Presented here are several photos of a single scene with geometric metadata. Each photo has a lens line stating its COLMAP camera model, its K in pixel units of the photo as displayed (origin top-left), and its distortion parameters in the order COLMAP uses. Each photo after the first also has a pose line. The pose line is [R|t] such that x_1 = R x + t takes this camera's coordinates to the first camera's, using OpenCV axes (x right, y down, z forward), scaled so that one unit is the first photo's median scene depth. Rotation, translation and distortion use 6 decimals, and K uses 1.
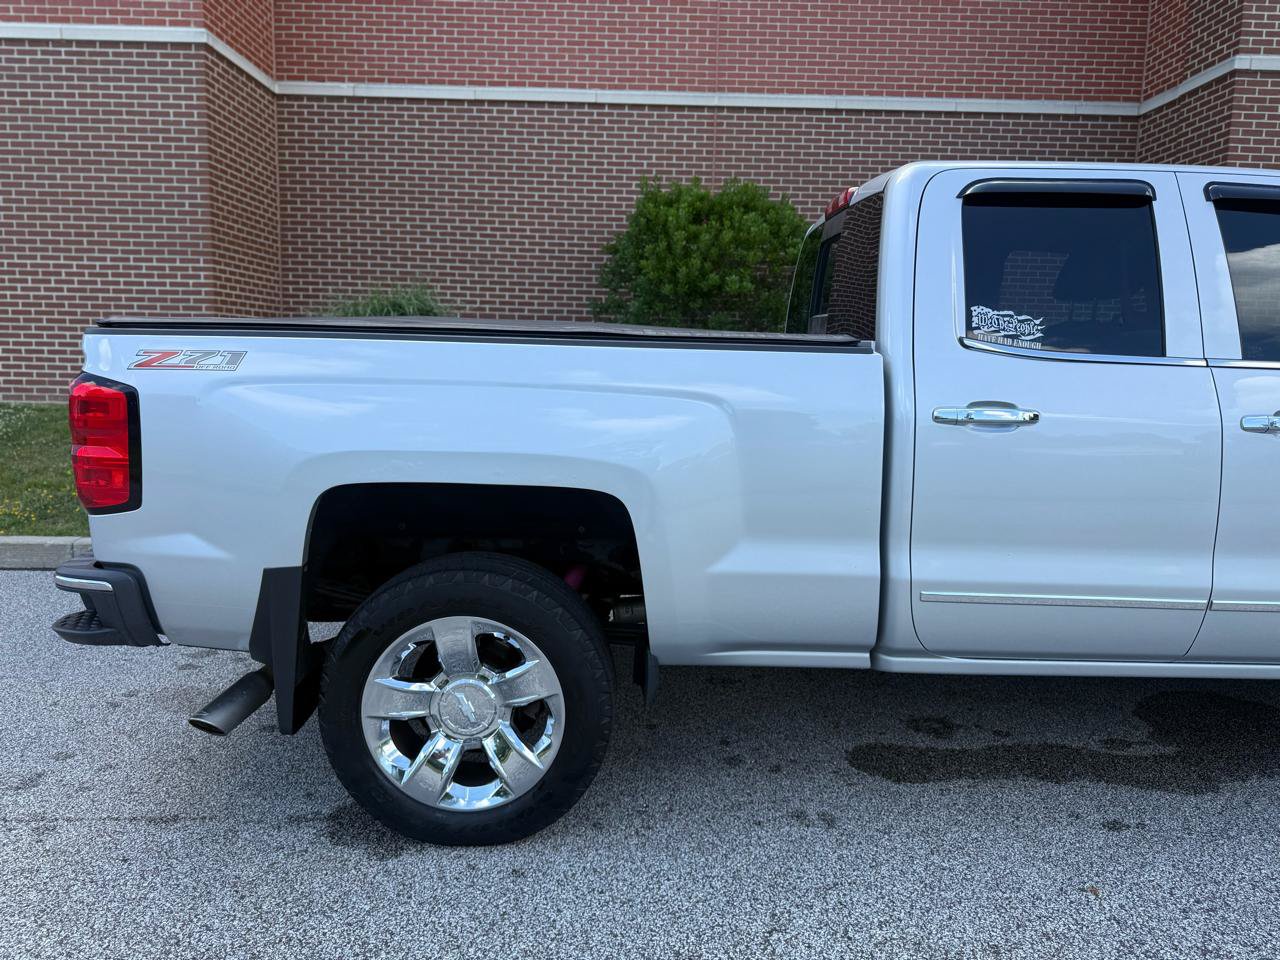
lens RADIAL K [[908.9, 0, 646.0], [0, 908.9, 479.1], [0, 0, 1]] dist [0.021159, -0.028540]
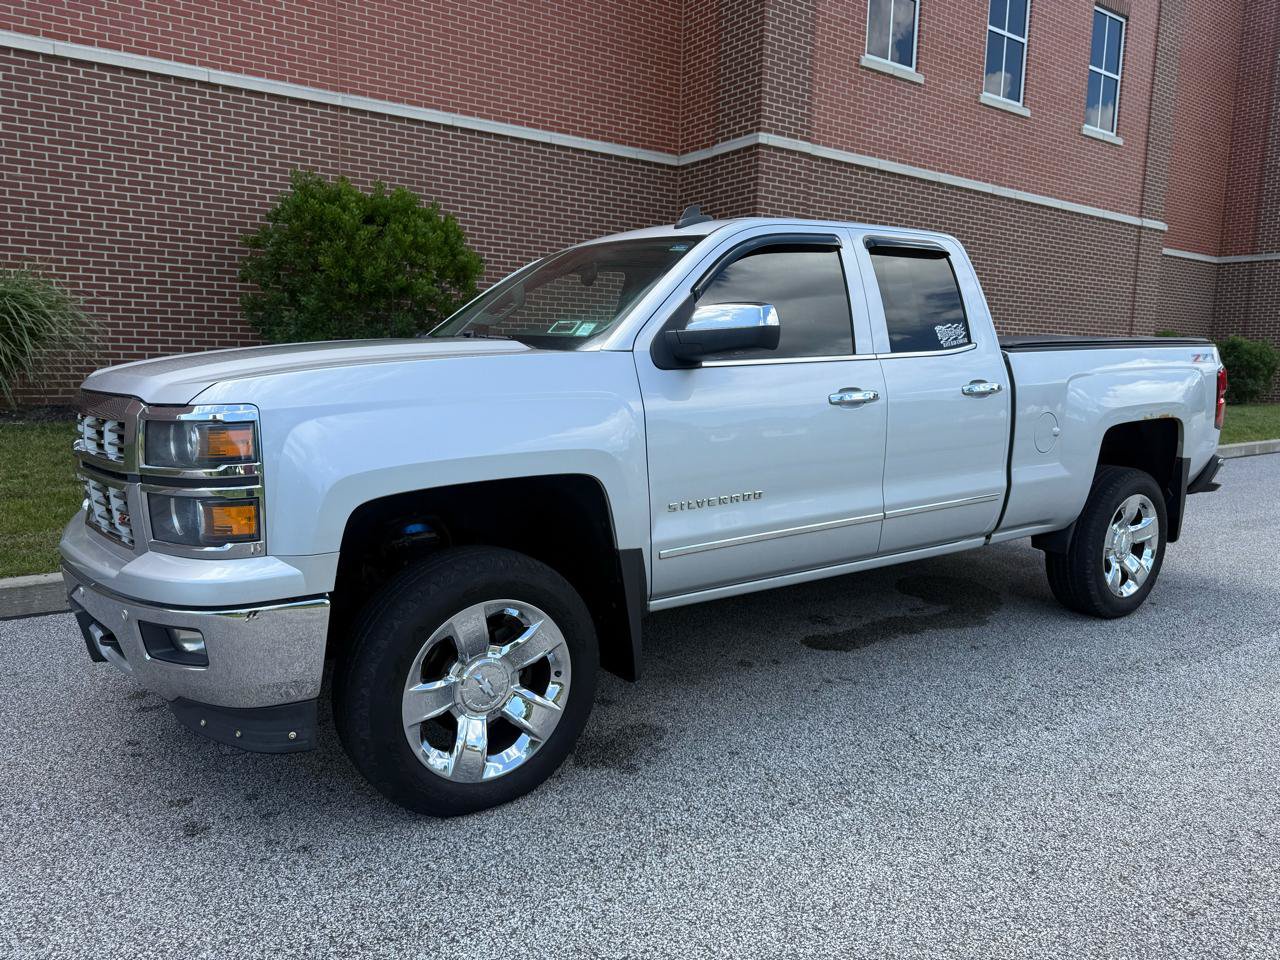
lens RADIAL K [[908.9, 0, 641.1], [0, 908.9, 483.6], [0, 0, 1]] dist [0.021159, -0.028540]
pose [[0.822292, -0.079059, 0.563548, -0.248297], [0.076391, 0.996675, 0.028358, -0.000065], [-0.563916, 0.019731, 0.825597, -0.002149]]
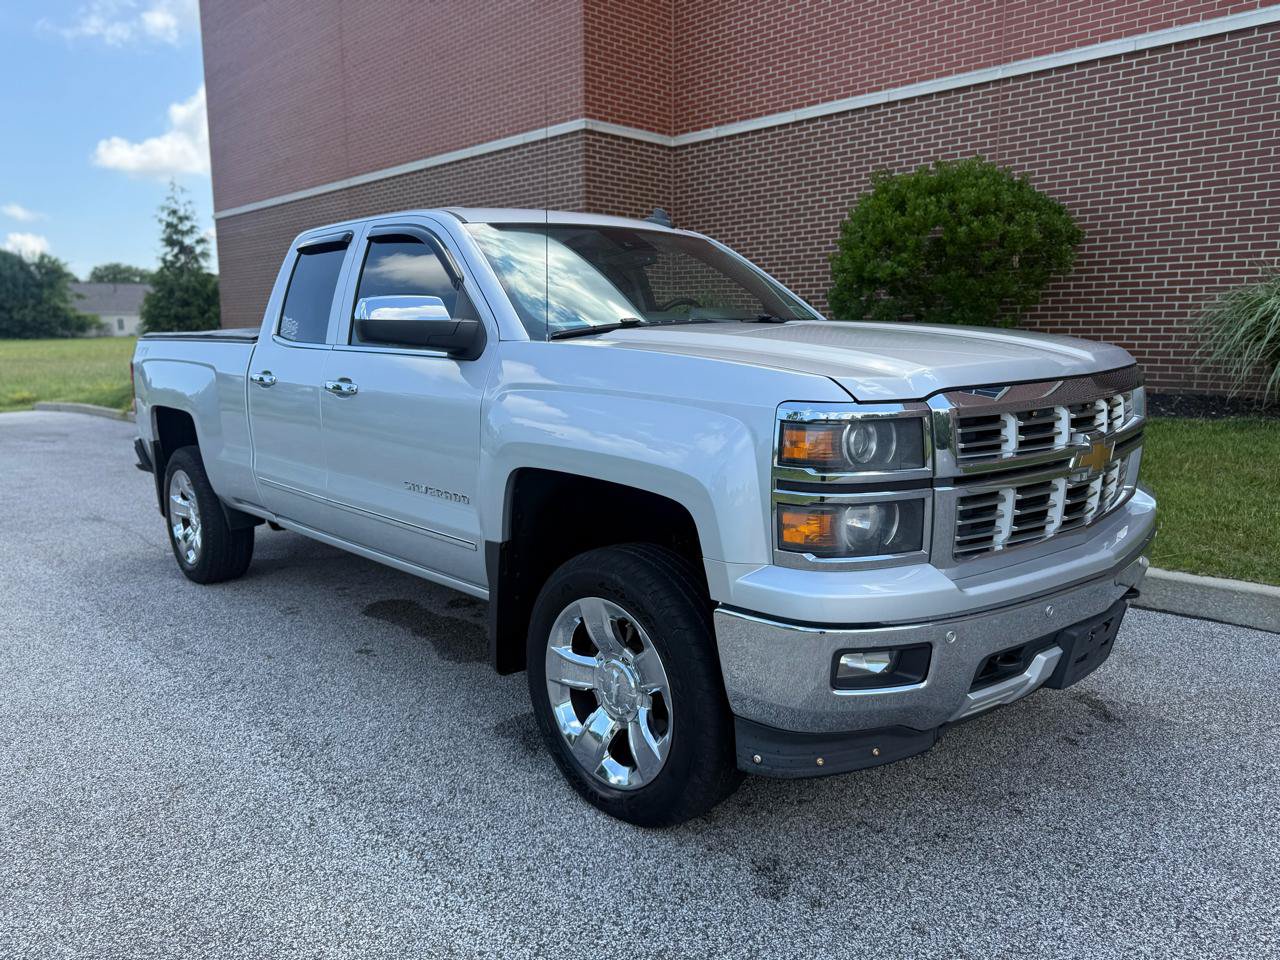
lens RADIAL K [[908.9, 0, 640.1], [0, 908.9, 481.1], [0, 0, 1]] dist [0.021159, -0.028540]
pose [[0.684225, 0.092524, -0.723378, 0.551456], [-0.083153, 0.995348, 0.048659, -0.004793], [0.724515, 0.026858, 0.688735, 0.079506]]
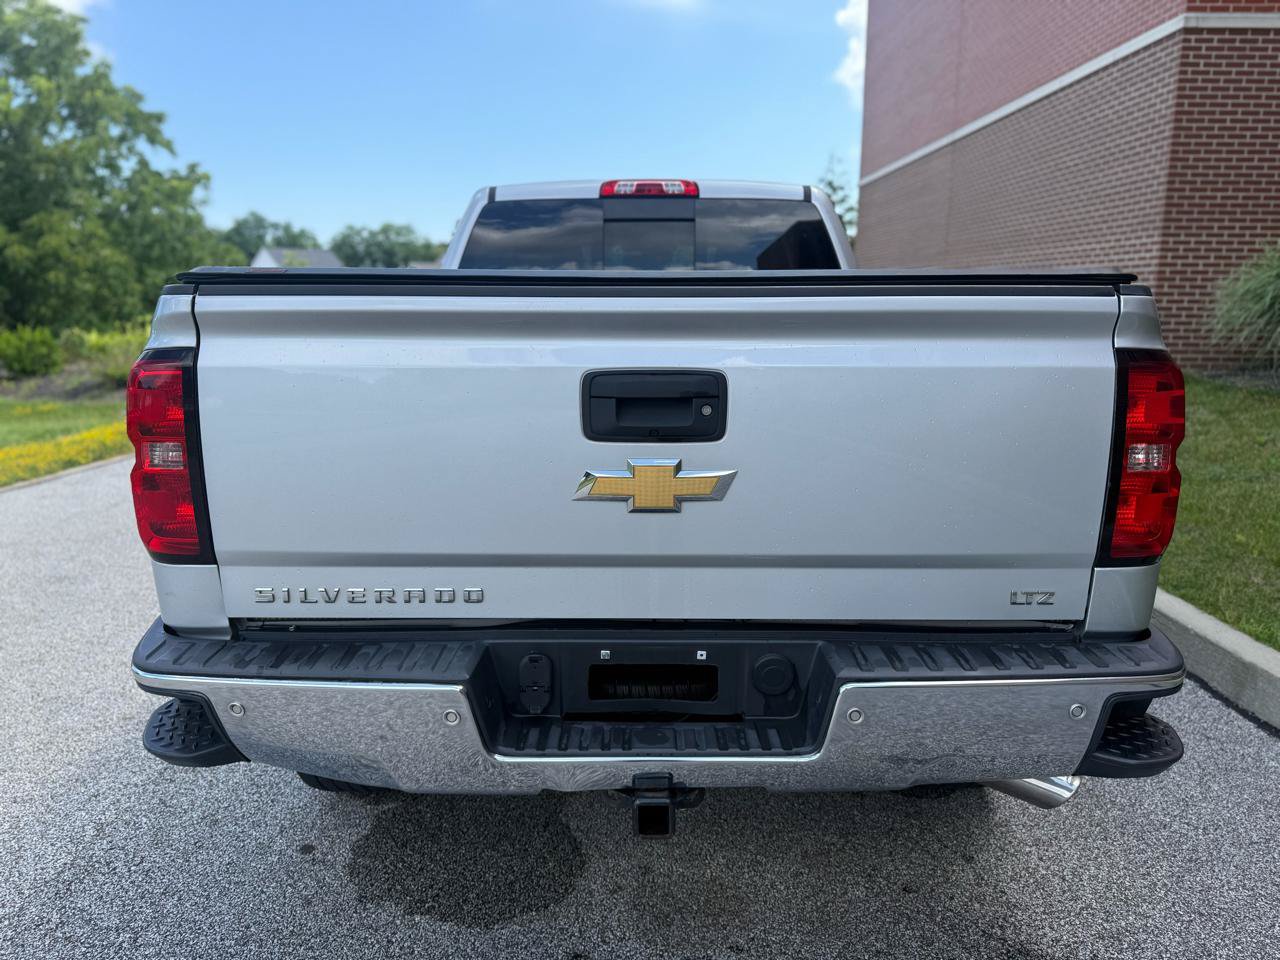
lens RADIAL K [[908.9, 0, 638.6], [0, 908.9, 486.4], [0, 0, 1]] dist [0.021159, -0.028540]
pose [[-0.007858, 0.180742, -0.983499, 0.553939], [-0.140353, 0.973594, 0.180043, -0.050051], [0.990070, 0.139452, 0.017717, 0.357619]]
